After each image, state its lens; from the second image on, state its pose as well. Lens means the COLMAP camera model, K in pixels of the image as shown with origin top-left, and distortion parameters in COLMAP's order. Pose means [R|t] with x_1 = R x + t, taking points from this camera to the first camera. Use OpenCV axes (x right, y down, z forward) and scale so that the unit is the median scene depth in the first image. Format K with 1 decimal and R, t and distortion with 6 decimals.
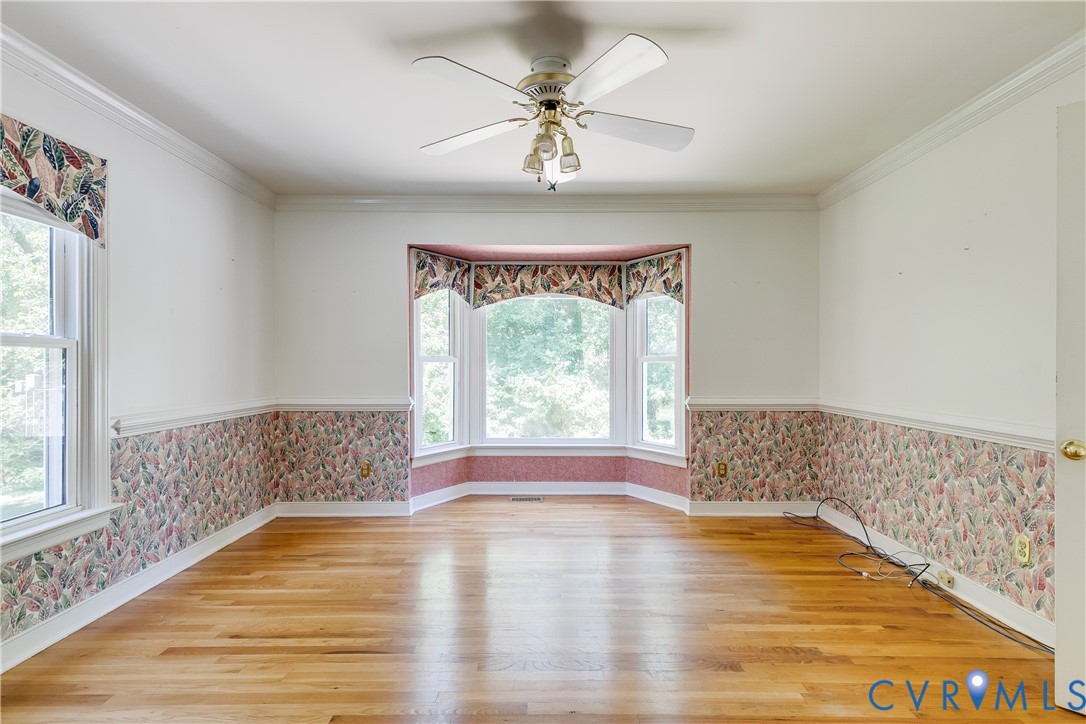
lens RADIAL K [[491.9, 0, 539.6], [0, 491.9, 363.2], [0, 0, 1]] dist [0.001895, -0.000102]
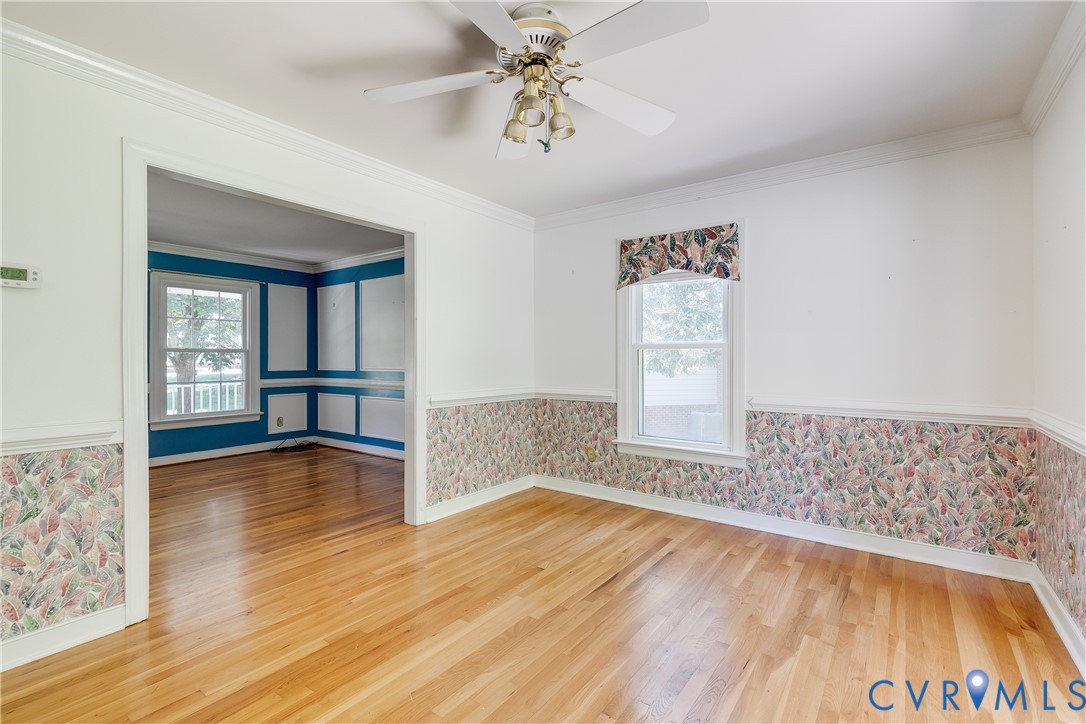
lens RADIAL K [[491.9, 0, 560.5], [0, 491.9, 356.8], [0, 0, 1]] dist [0.001895, -0.000102]
pose [[-0.566336, -0.000459, -0.824175, 0.654252], [0.000479, 0.999999, -0.000886, -0.002330], [0.824175, -0.000896, -0.566335, 1.403198]]
